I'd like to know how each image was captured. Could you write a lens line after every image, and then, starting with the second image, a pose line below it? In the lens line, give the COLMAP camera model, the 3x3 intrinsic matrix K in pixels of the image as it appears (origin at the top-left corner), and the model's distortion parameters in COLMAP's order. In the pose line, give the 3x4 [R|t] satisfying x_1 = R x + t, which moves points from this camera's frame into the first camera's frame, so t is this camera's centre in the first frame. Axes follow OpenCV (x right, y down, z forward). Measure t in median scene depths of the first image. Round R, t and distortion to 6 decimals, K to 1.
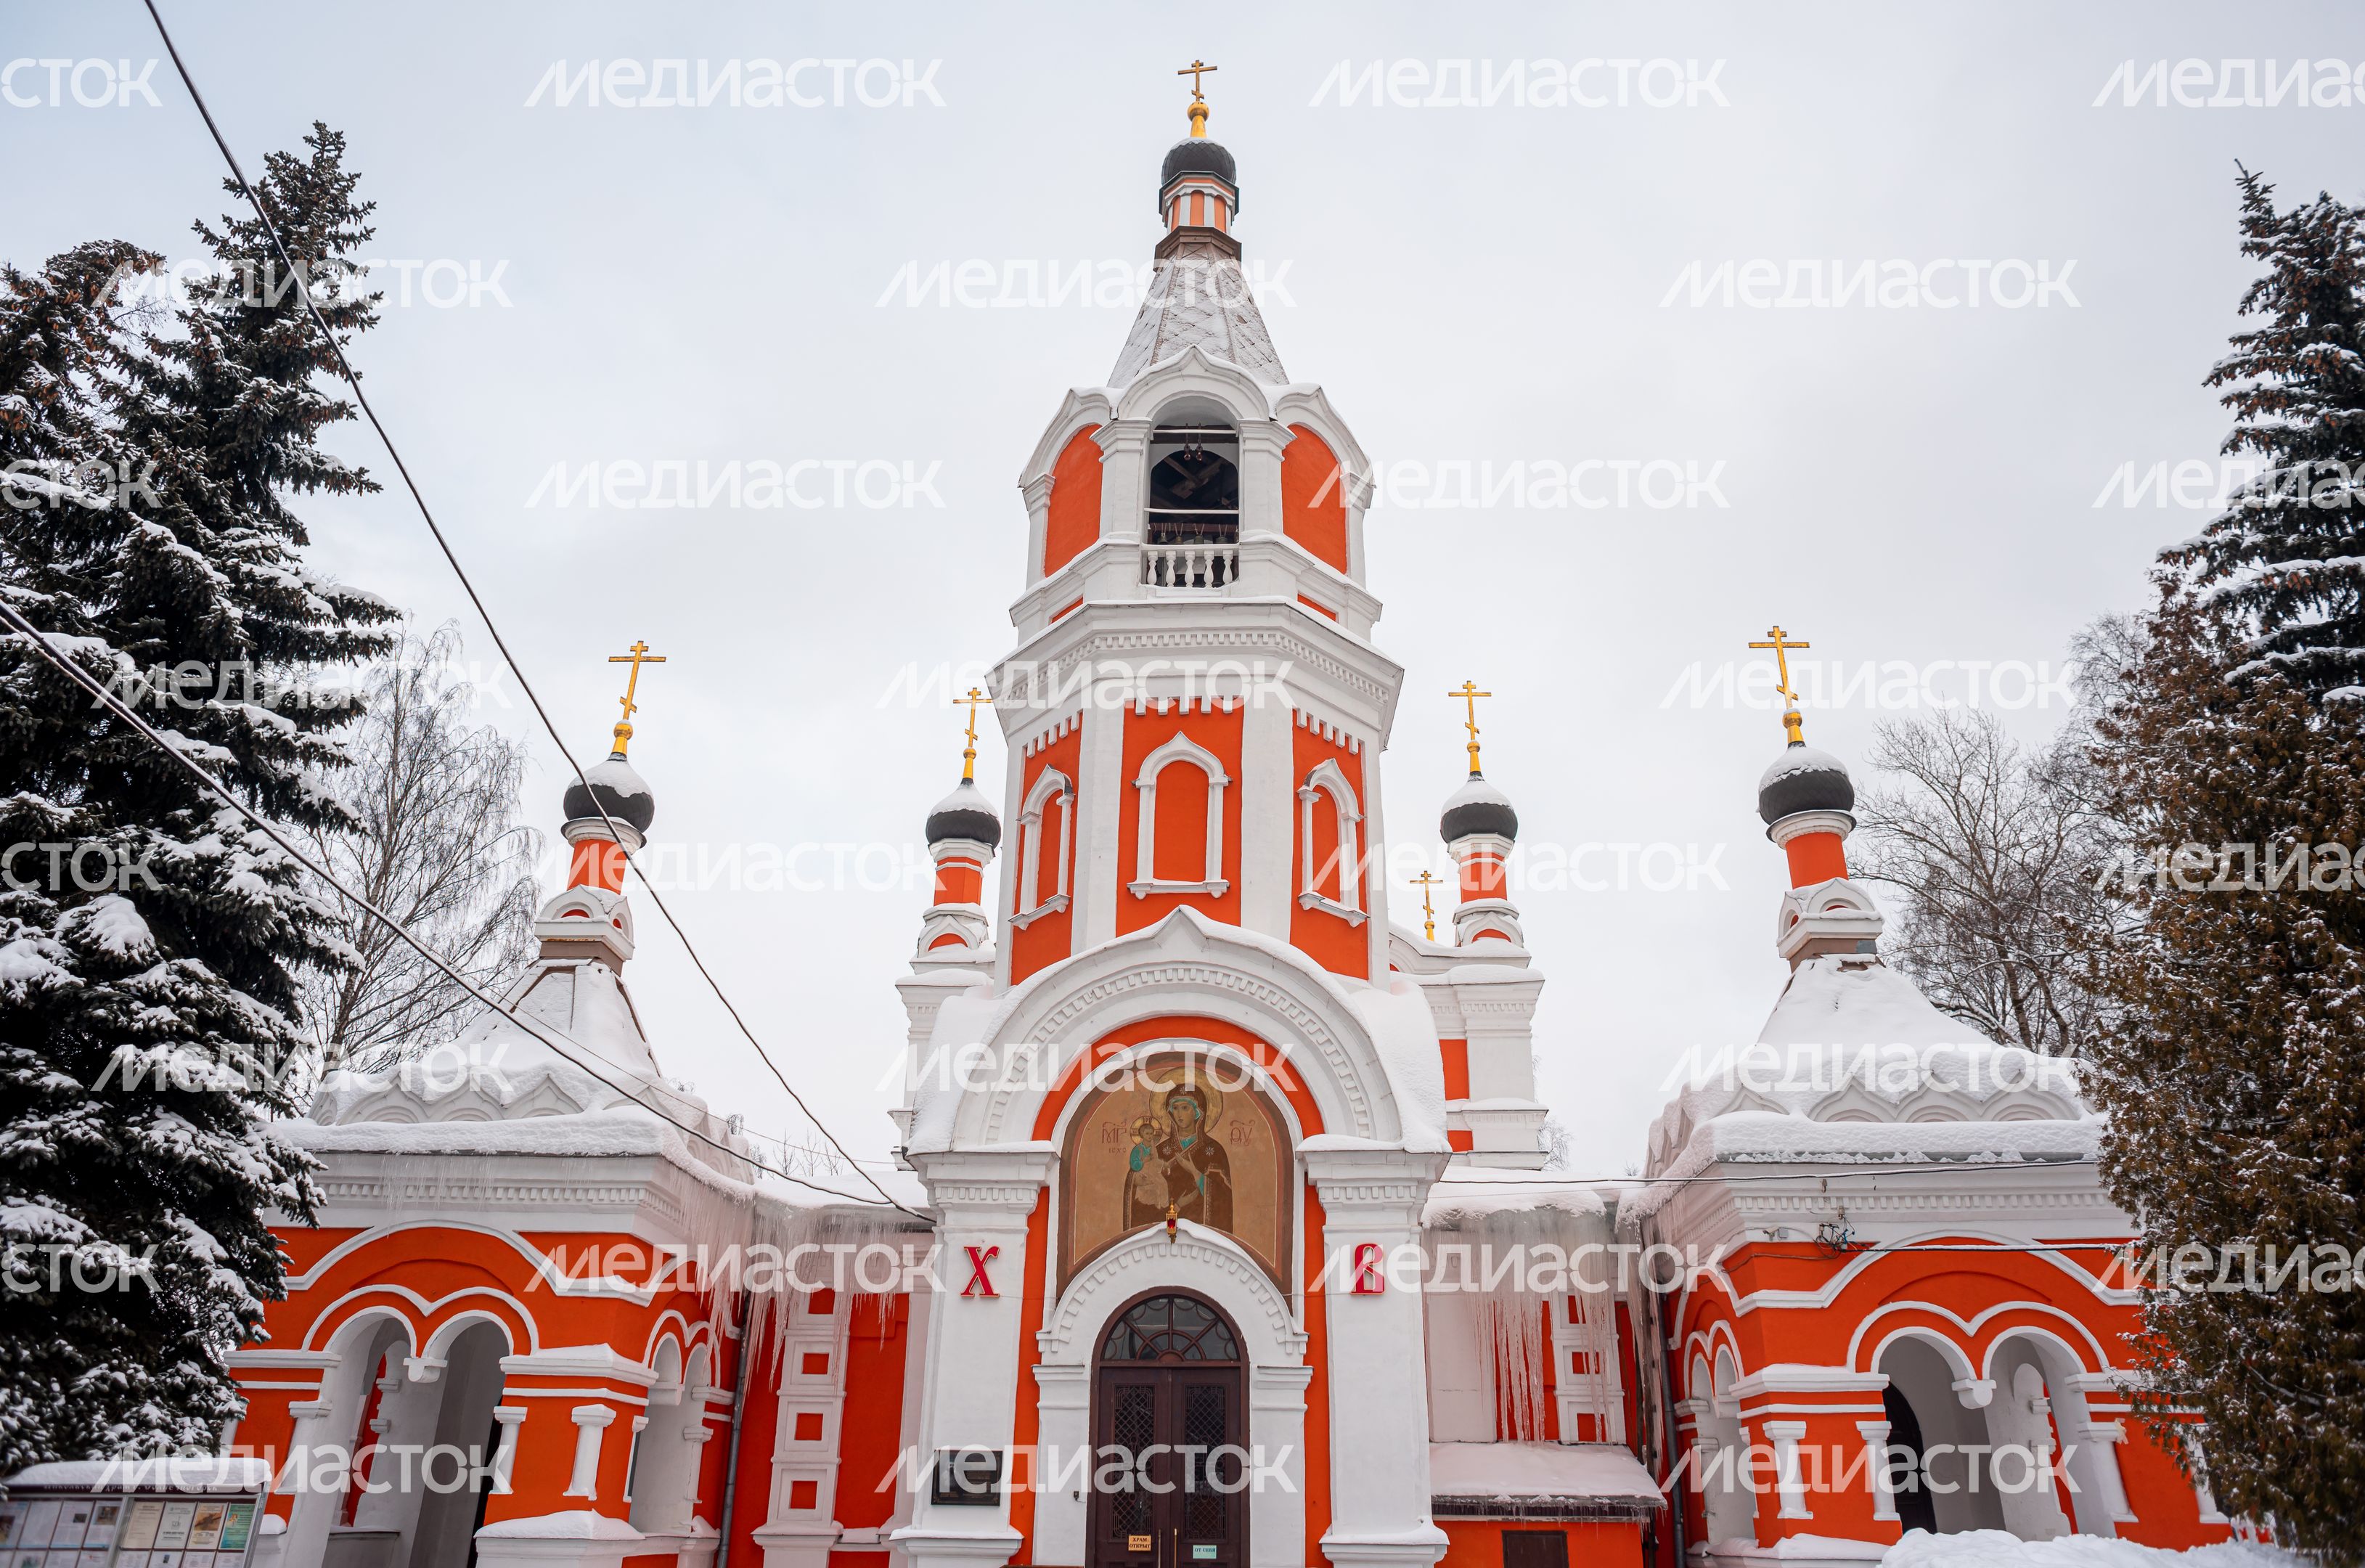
lens RADIAL K [[1587.7, 0, 1176.8], [0, 1587.7, 770.5], [0, 0, 1]] dist [-0.090445, 0.075401]
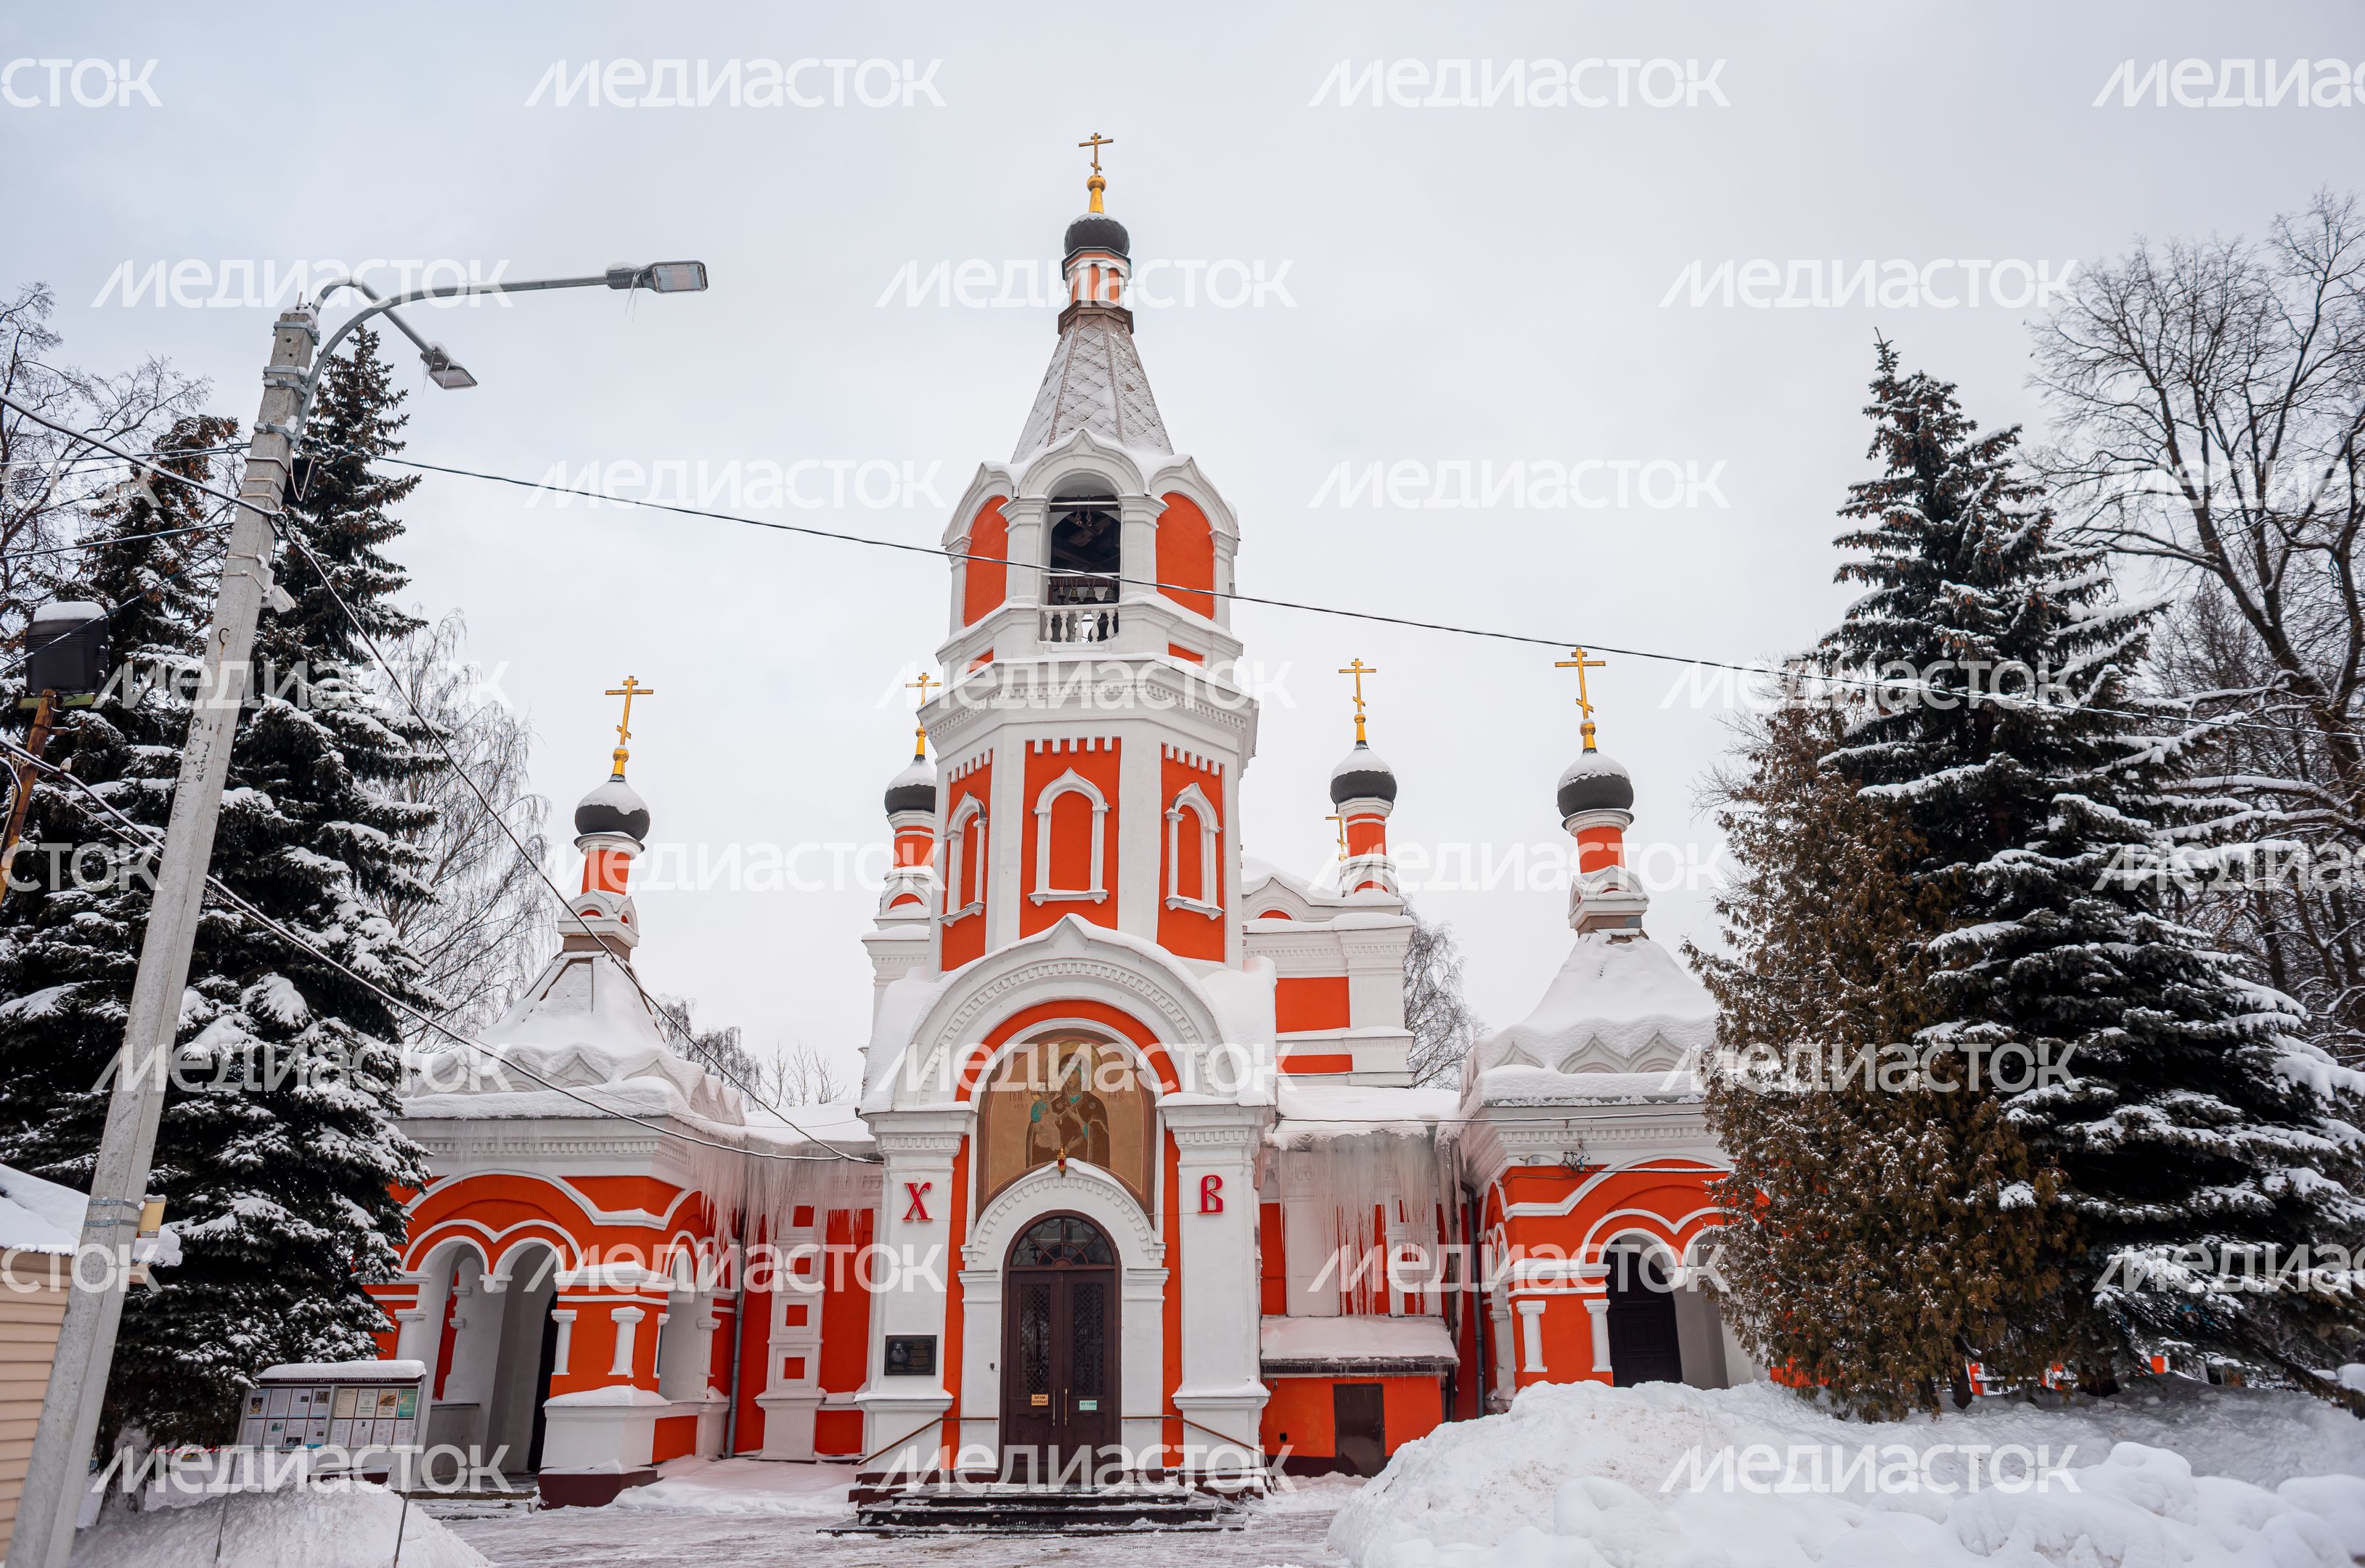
lens RADIAL K [[1587.7, 0, 1176.8], [0, 1587.7, 770.5], [0, 0, 1]] dist [-0.090445, 0.075401]
pose [[0.999732, -0.022436, 0.005718, 0.084698], [0.021900, 0.996478, 0.080945, -0.130368], [-0.007514, -0.080798, 0.996702, -0.260211]]
